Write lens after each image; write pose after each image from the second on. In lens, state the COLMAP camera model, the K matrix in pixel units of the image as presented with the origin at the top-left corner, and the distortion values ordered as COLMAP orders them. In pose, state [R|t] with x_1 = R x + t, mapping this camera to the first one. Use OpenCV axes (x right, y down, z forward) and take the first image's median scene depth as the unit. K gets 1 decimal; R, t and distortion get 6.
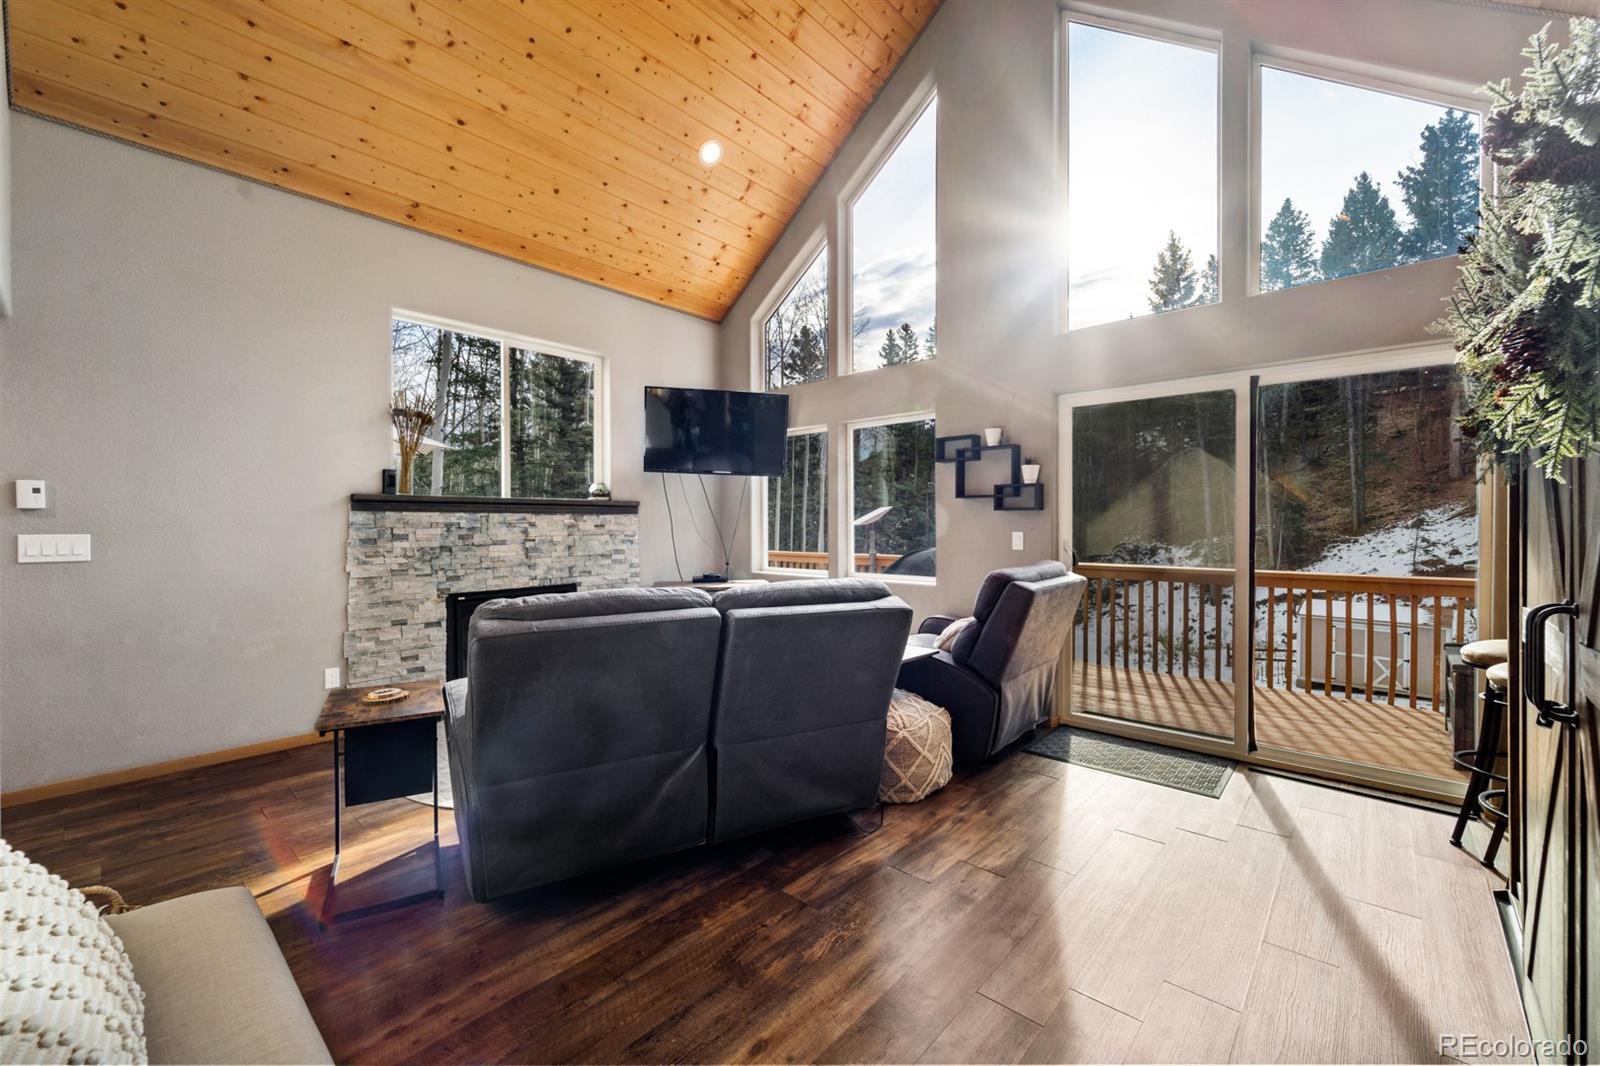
lens RADIAL K [[649.0, 0, 798.3], [0, 649.0, 528.6], [0, 0, 1]] dist [0.009615, -0.001893]
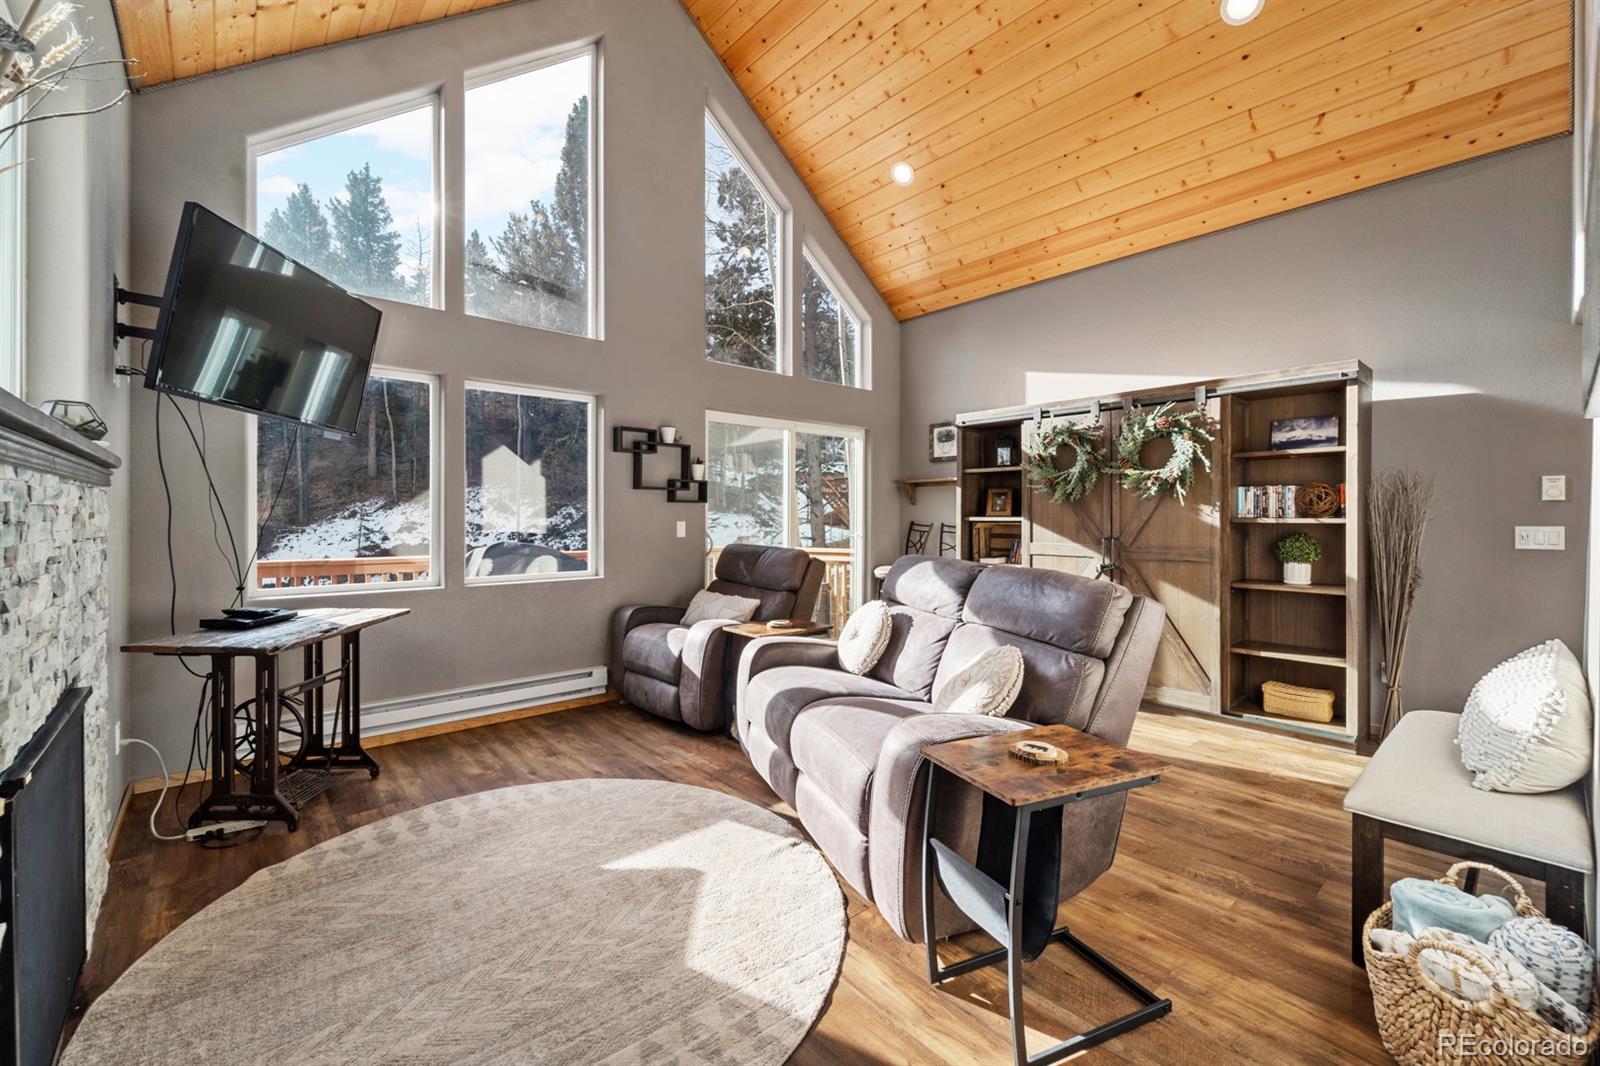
lens RADIAL K [[649.0, 0, 797.9], [0, 649.0, 522.8], [0, 0, 1]] dist [0.009615, -0.001893]
pose [[0.109132, -0.008660, 0.993990, -0.118109], [0.003525, 0.999959, 0.008325, -0.000120], [-0.994021, 0.002595, 0.109158, 0.101597]]
